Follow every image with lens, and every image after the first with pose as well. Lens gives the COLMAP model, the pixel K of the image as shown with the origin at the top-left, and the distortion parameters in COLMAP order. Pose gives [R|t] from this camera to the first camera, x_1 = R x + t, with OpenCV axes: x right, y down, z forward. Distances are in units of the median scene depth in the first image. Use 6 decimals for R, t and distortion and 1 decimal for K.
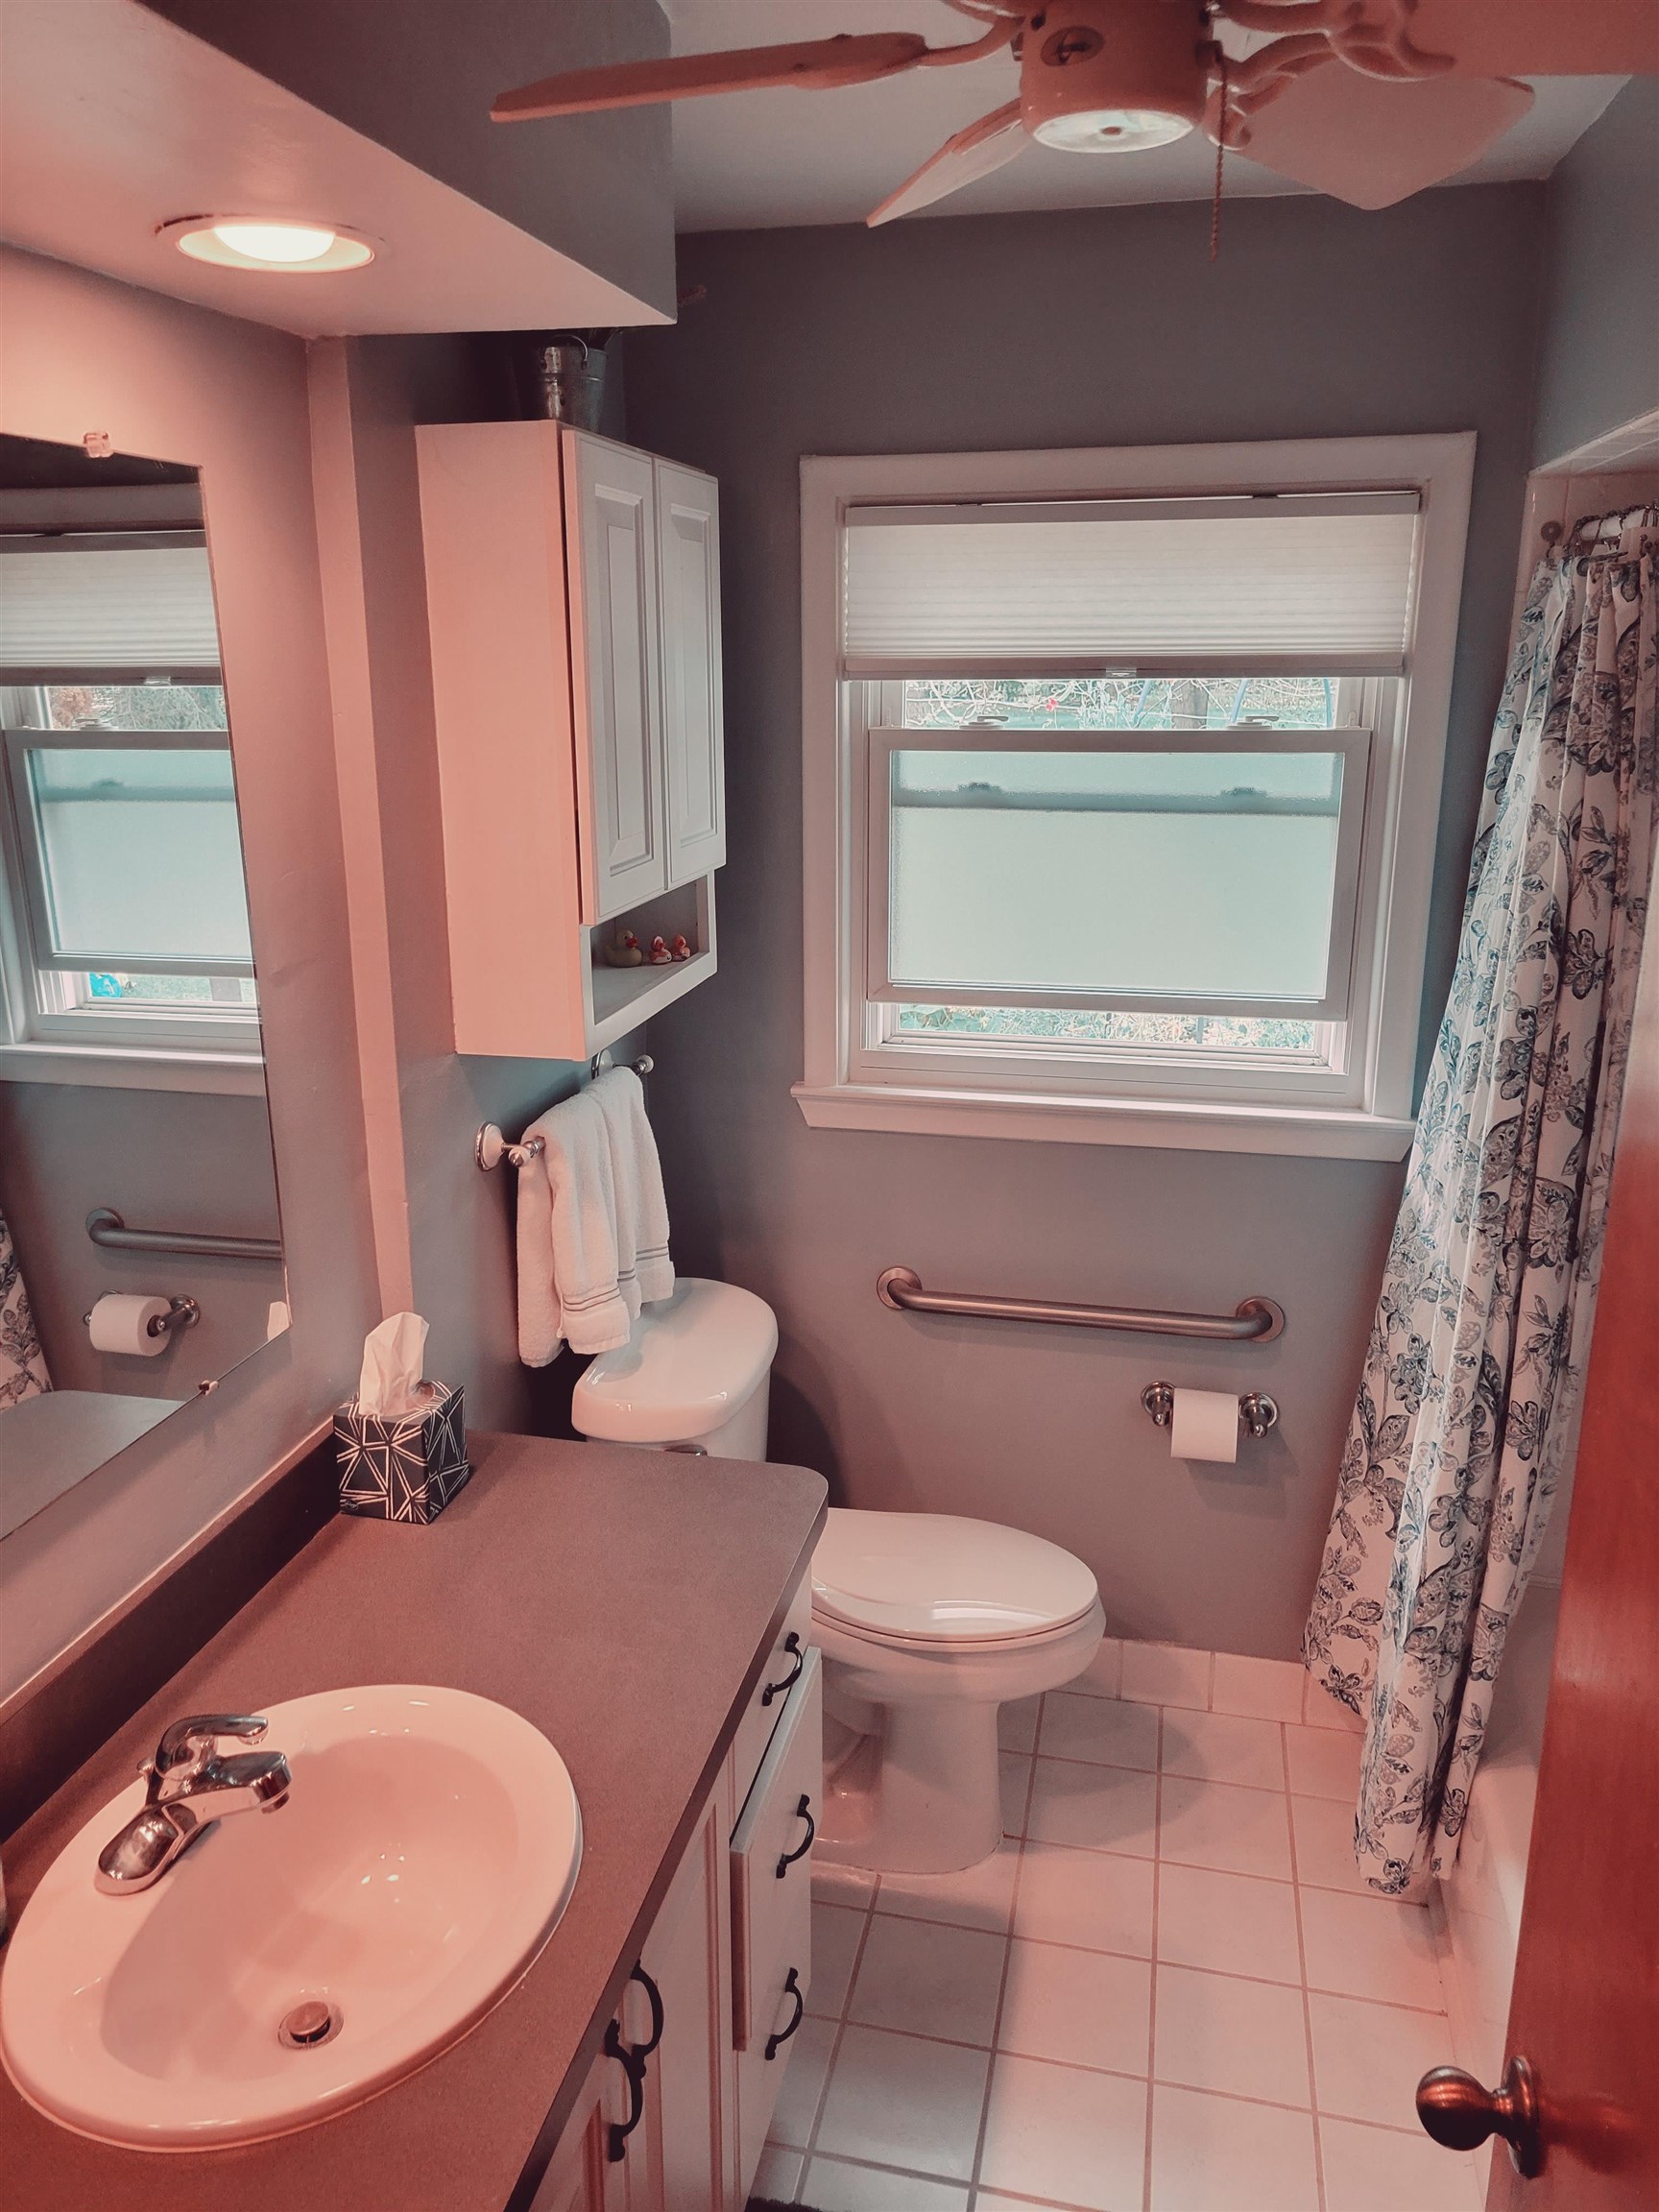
lens RADIAL K [[1661.2, 0, 813.9], [0, 1661.2, 1096.2], [0, 0, 1]] dist [0.048810, -0.013727]
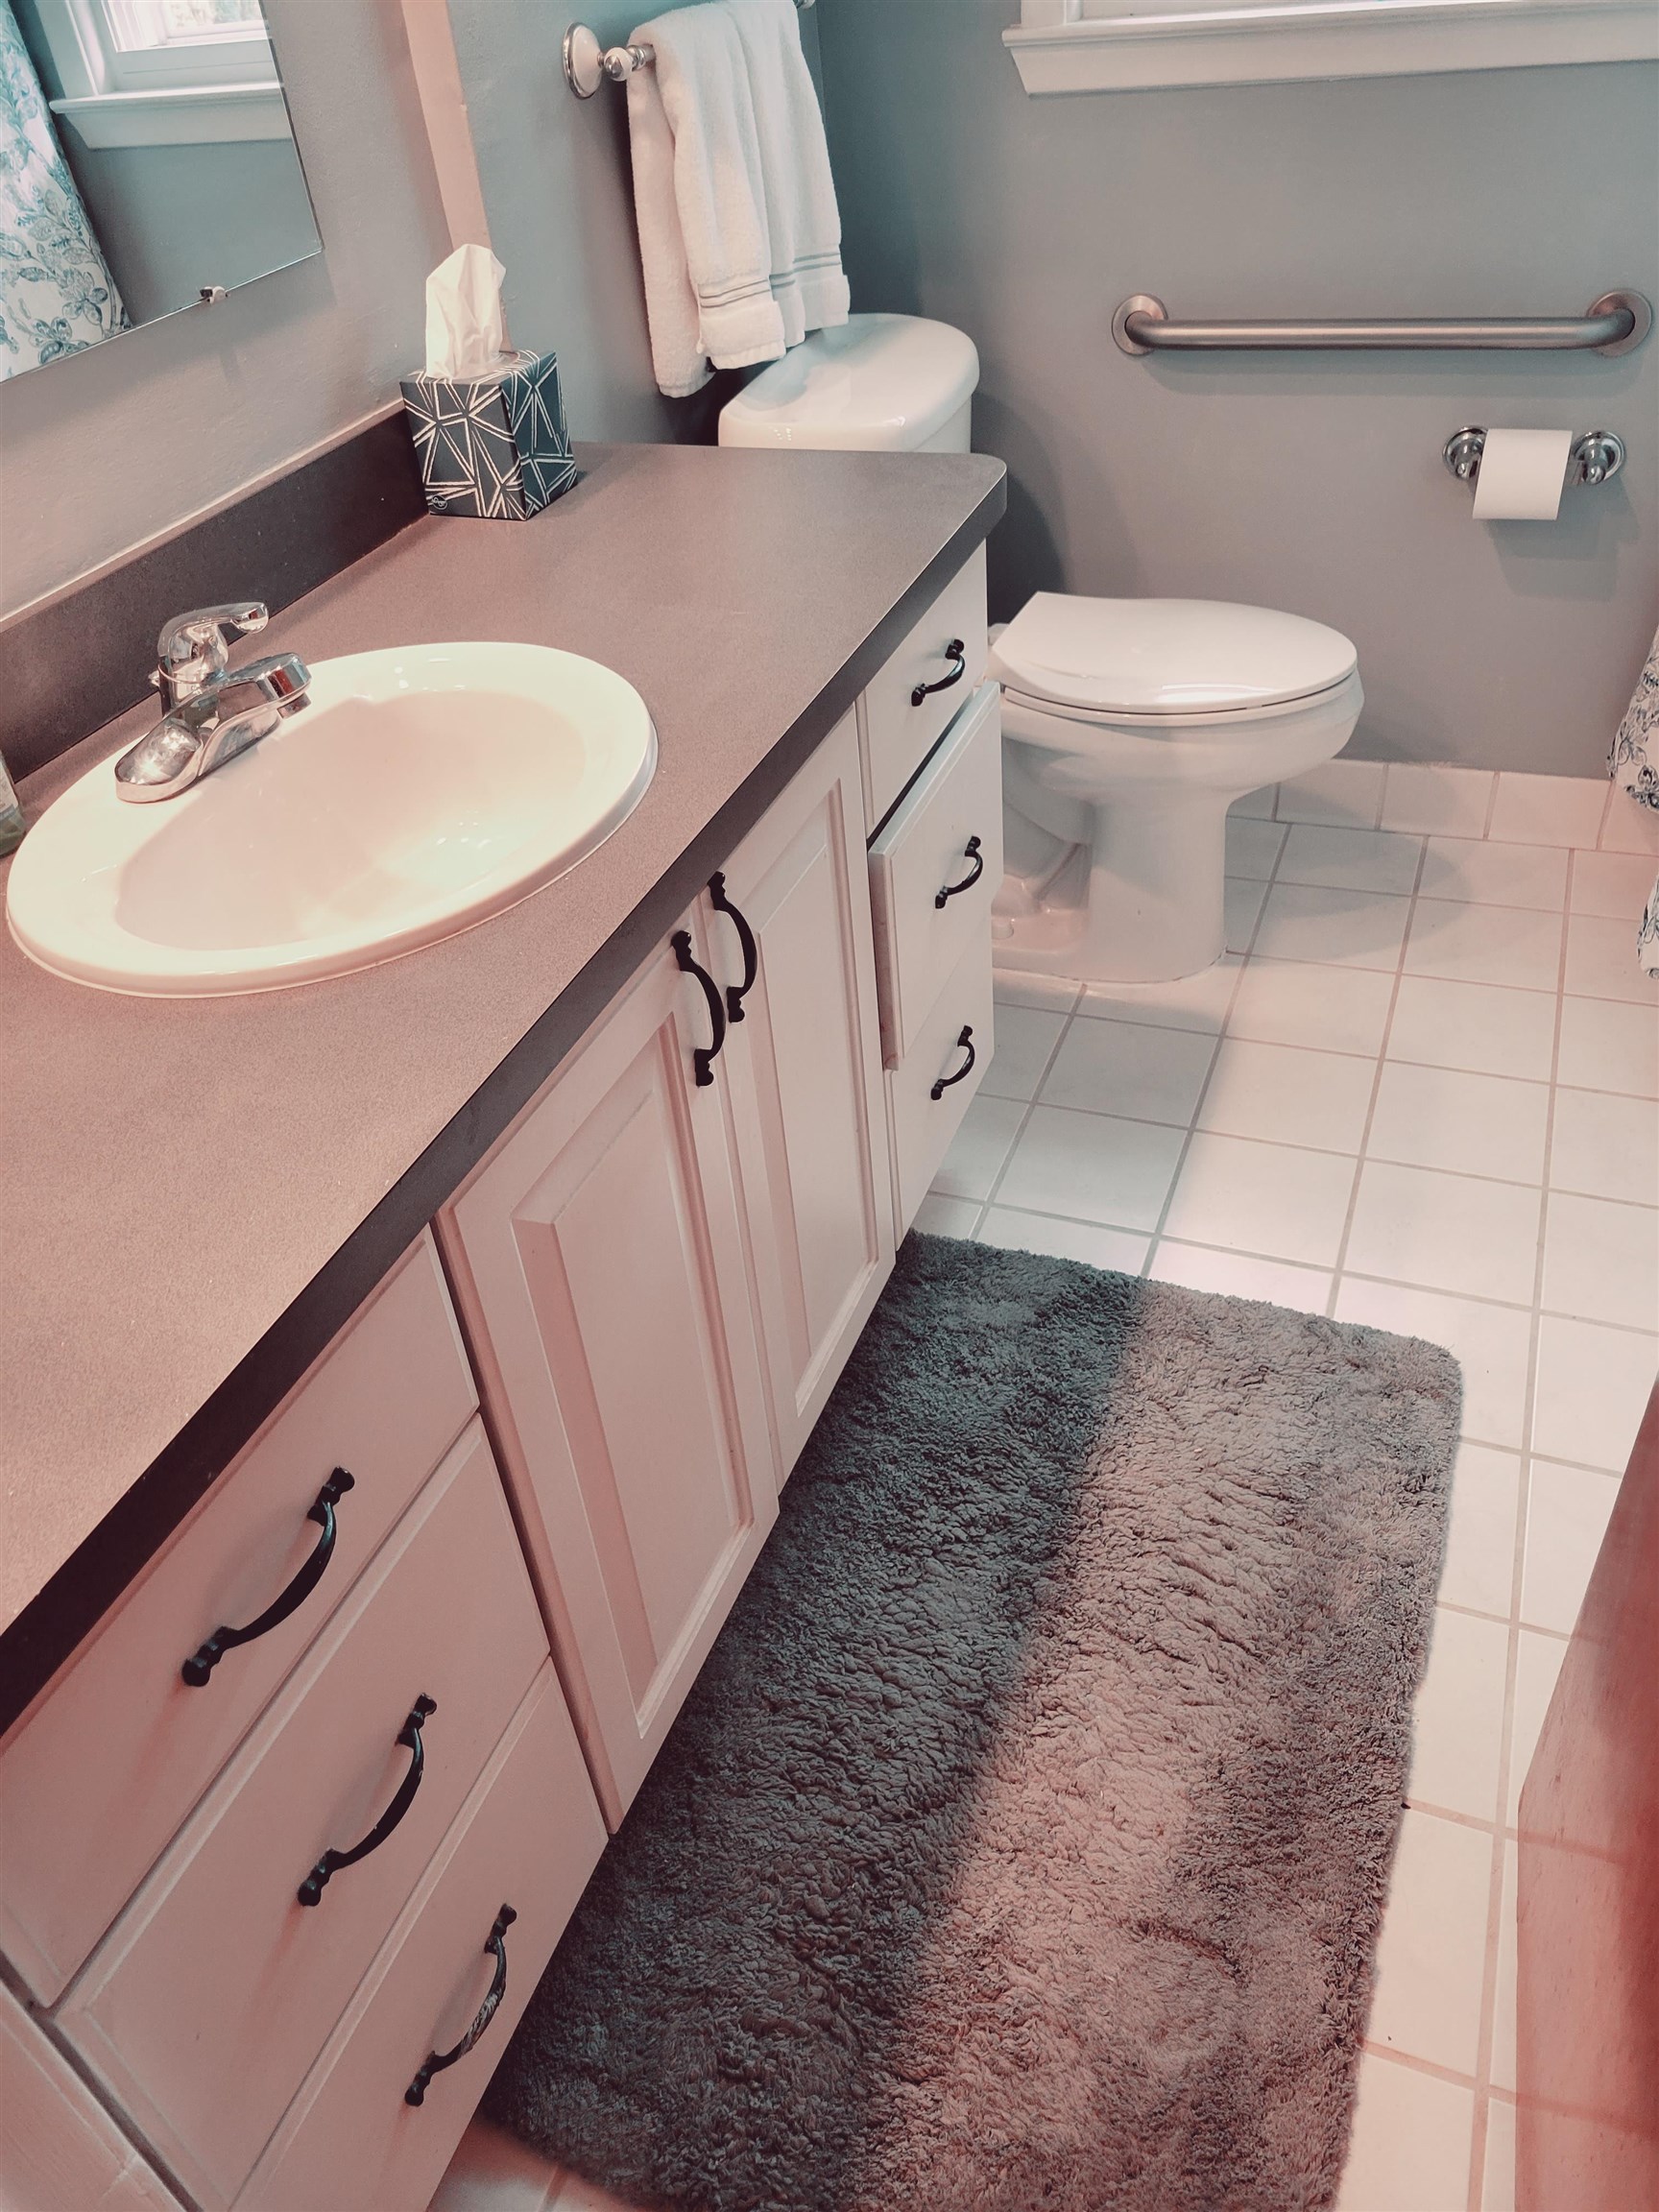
lens RADIAL K [[1661.2, 0, 827.6], [0, 1661.2, 1117.7], [0, 0, 1]] dist [0.048810, -0.013727]
pose [[0.985953, 0.023976, -0.165295, 0.054800], [0.042798, 0.920335, 0.388782, 0.173391], [0.161448, -0.390395, 0.906381, 0.113964]]
